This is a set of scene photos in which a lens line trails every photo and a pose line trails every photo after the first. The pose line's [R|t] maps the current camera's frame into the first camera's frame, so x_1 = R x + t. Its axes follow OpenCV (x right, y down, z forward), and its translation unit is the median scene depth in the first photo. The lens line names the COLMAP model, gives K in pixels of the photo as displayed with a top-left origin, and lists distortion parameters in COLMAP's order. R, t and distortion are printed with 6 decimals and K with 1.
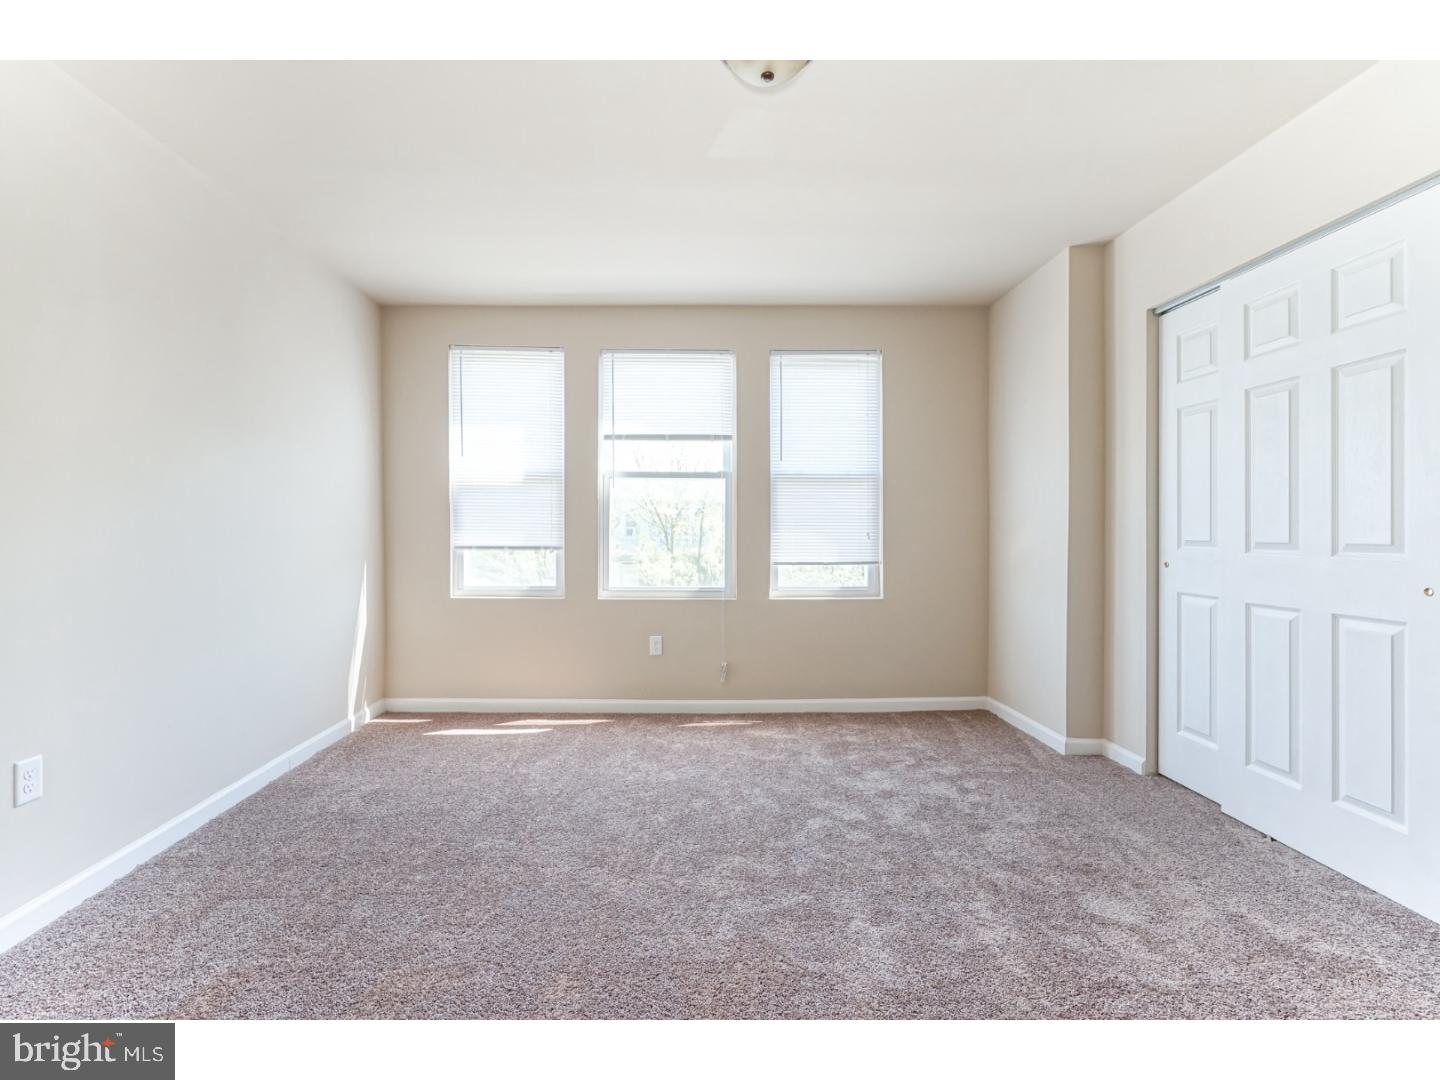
lens RADIAL K [[663.8, 0, 719.9], [0, 663.8, 539.6], [0, 0, 1]] dist [-0.008043, 0.003190]
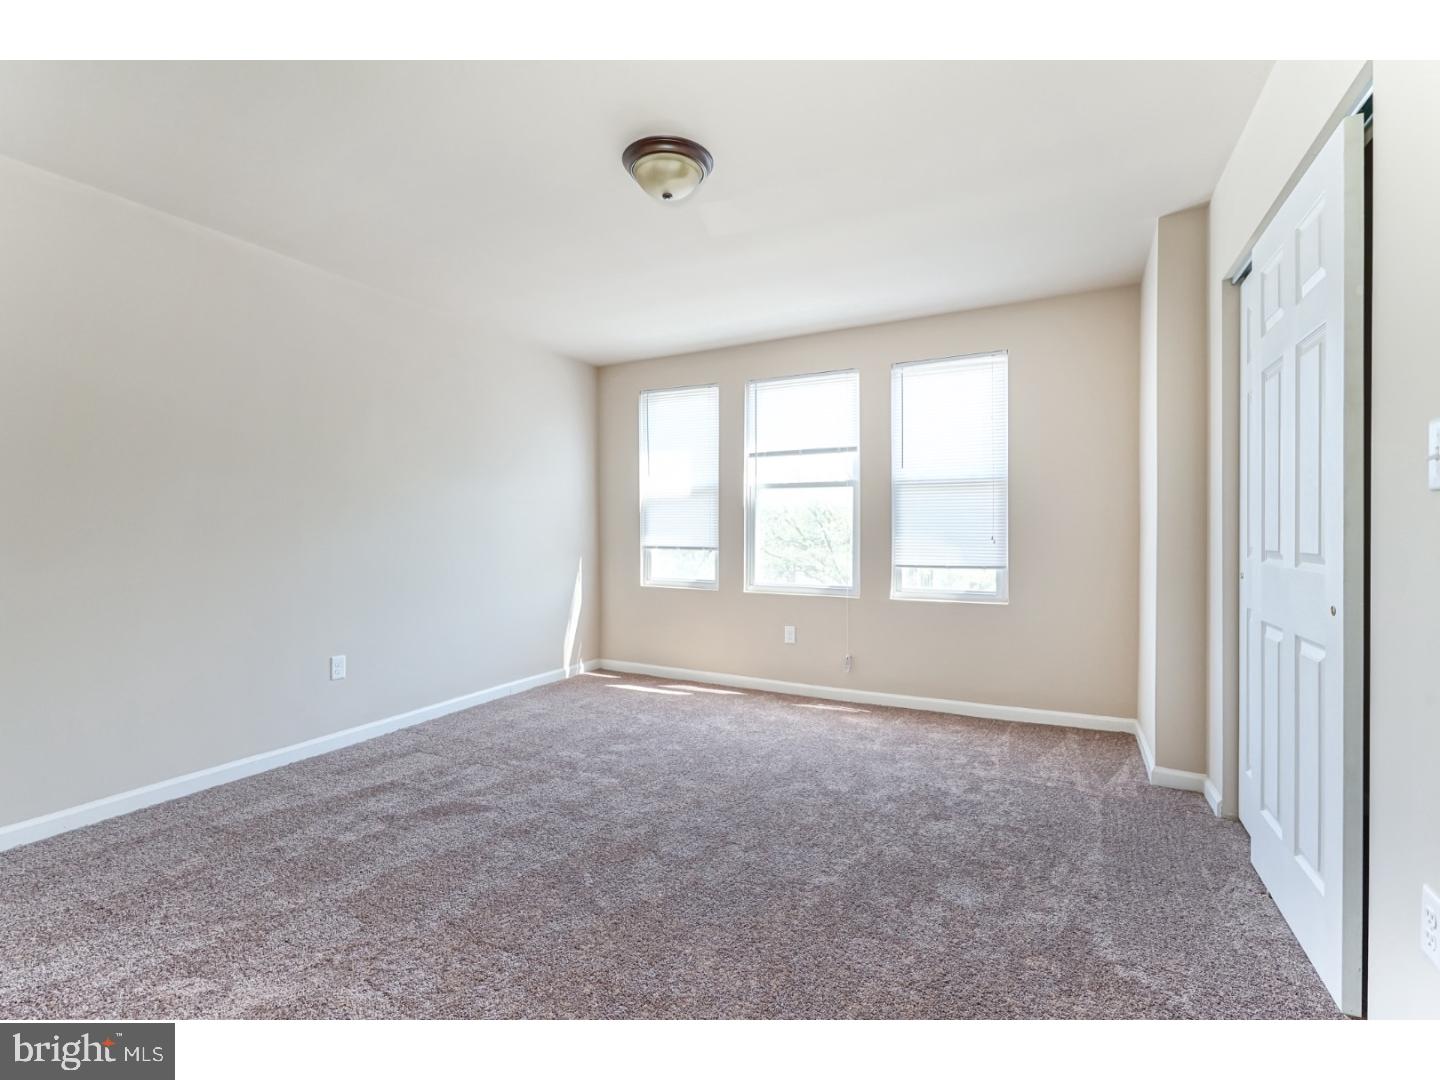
lens RADIAL K [[663.8, 0, 736.1], [0, 663.8, 548.2], [0, 0, 1]] dist [-0.008043, 0.003190]
pose [[0.877899, 0.011651, -0.478704, 0.381060], [-0.006582, 0.999903, 0.012267, -0.003297], [0.478800, -0.007618, 0.877891, -0.050458]]
